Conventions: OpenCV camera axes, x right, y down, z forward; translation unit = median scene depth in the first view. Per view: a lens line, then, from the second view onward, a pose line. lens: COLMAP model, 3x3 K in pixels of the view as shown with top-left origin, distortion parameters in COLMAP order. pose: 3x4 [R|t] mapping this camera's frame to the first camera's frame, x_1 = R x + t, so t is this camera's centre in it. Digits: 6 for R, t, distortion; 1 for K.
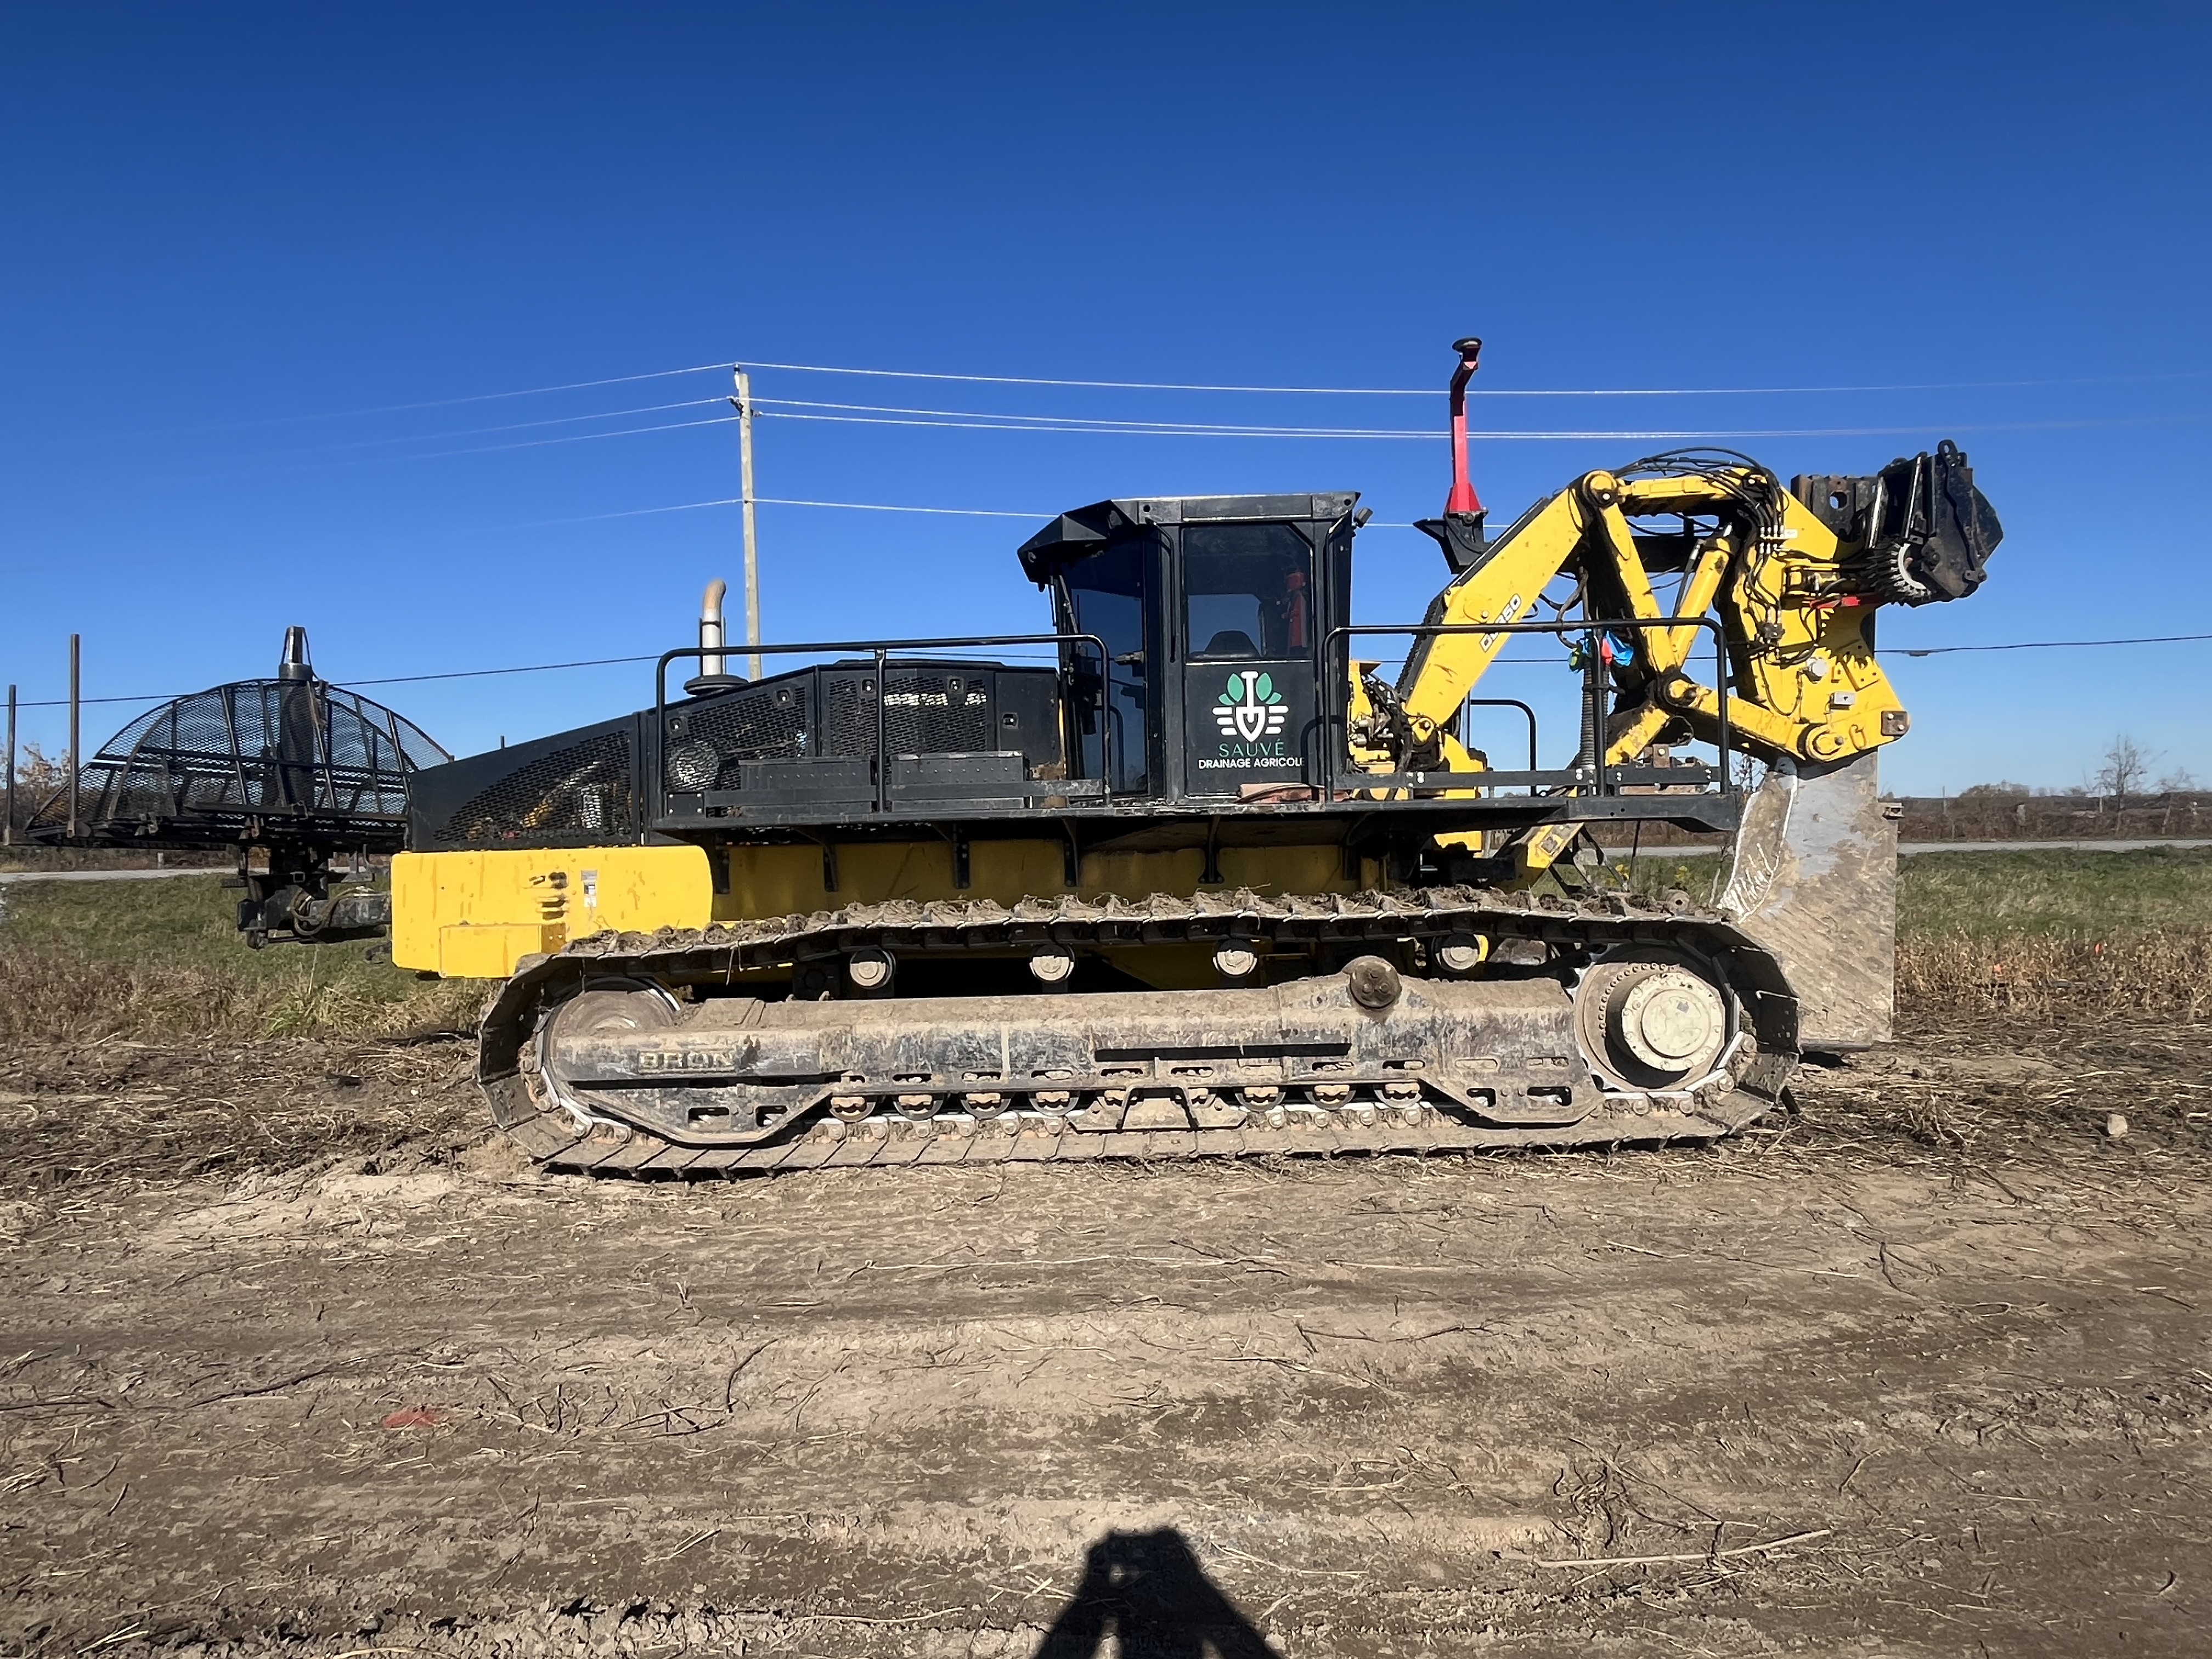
lens RADIAL K [[1208.9, 0, 1107.0], [0, 1208.9, 833.2], [0, 0, 1]] dist [-0.004506, -0.000270]
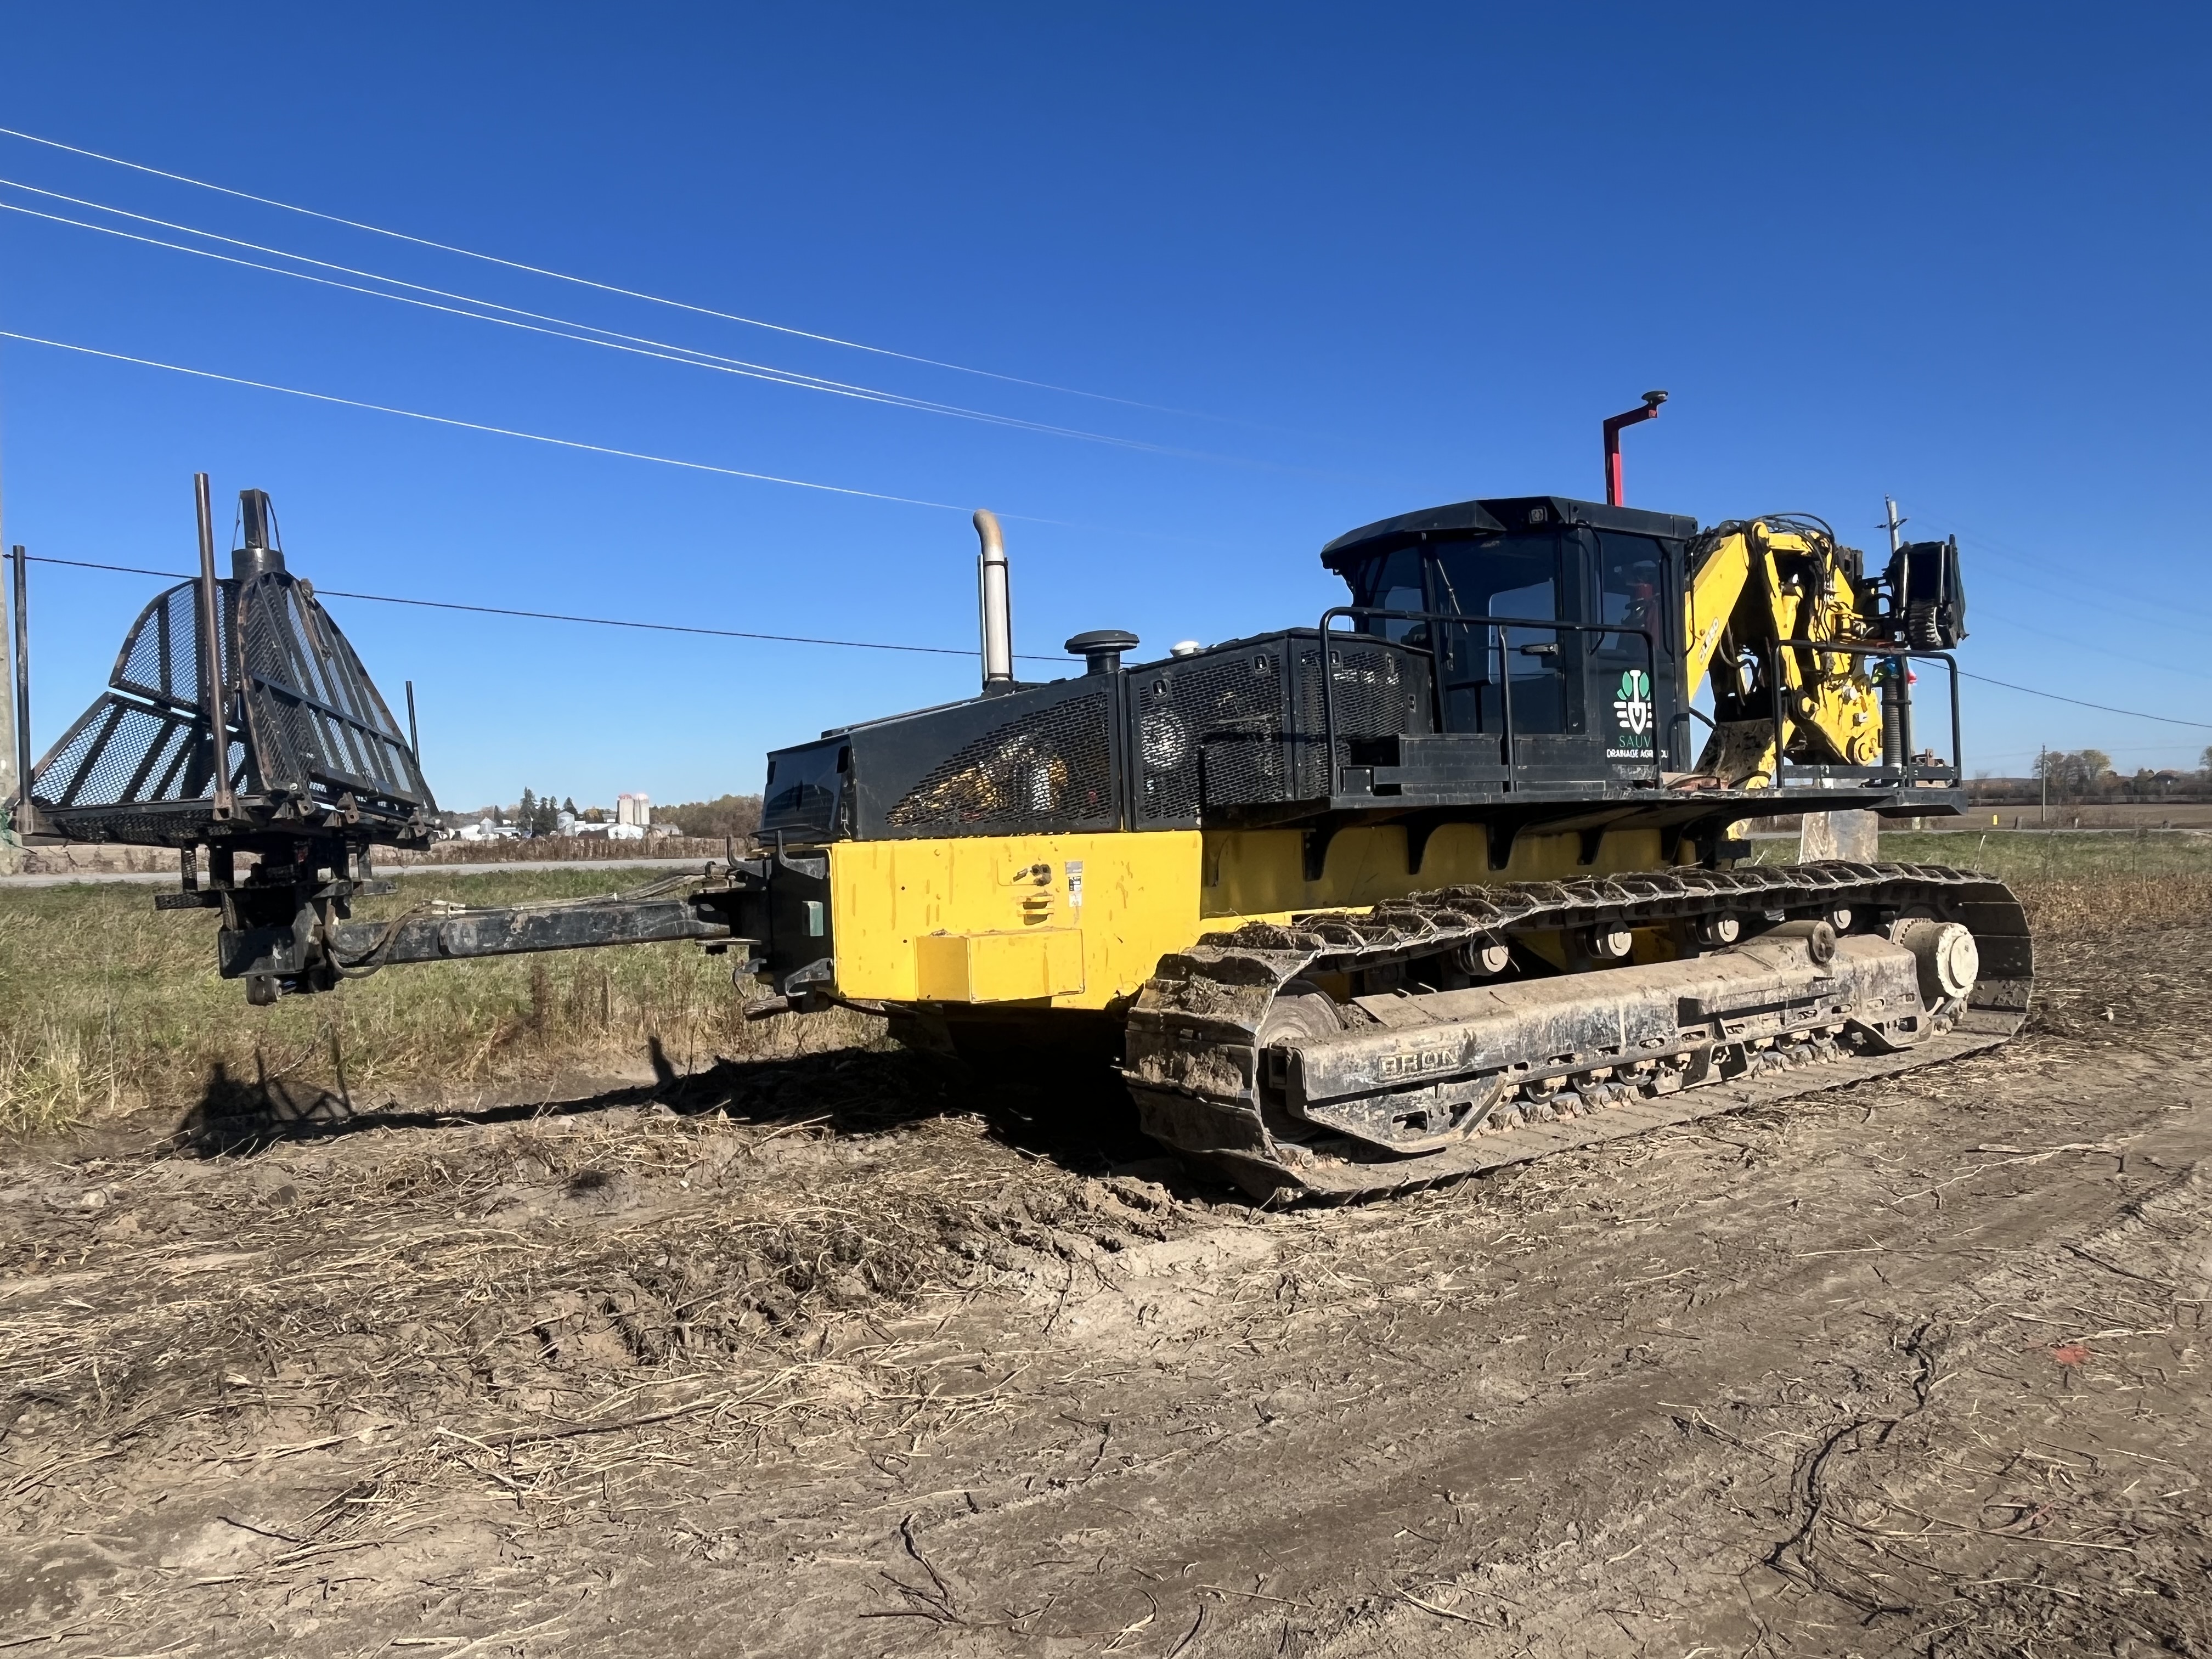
lens RADIAL K [[1372.6, 0, 1107.0], [0, 1372.6, 823.3], [0, 0, 1]] dist [0.002387, 0.000392]
pose [[0.831964, 0.001672, 0.554827, -0.971292], [0.004041, 0.999951, -0.009074, 0.014318], [-0.554815, 0.009791, 0.831916, 0.231510]]
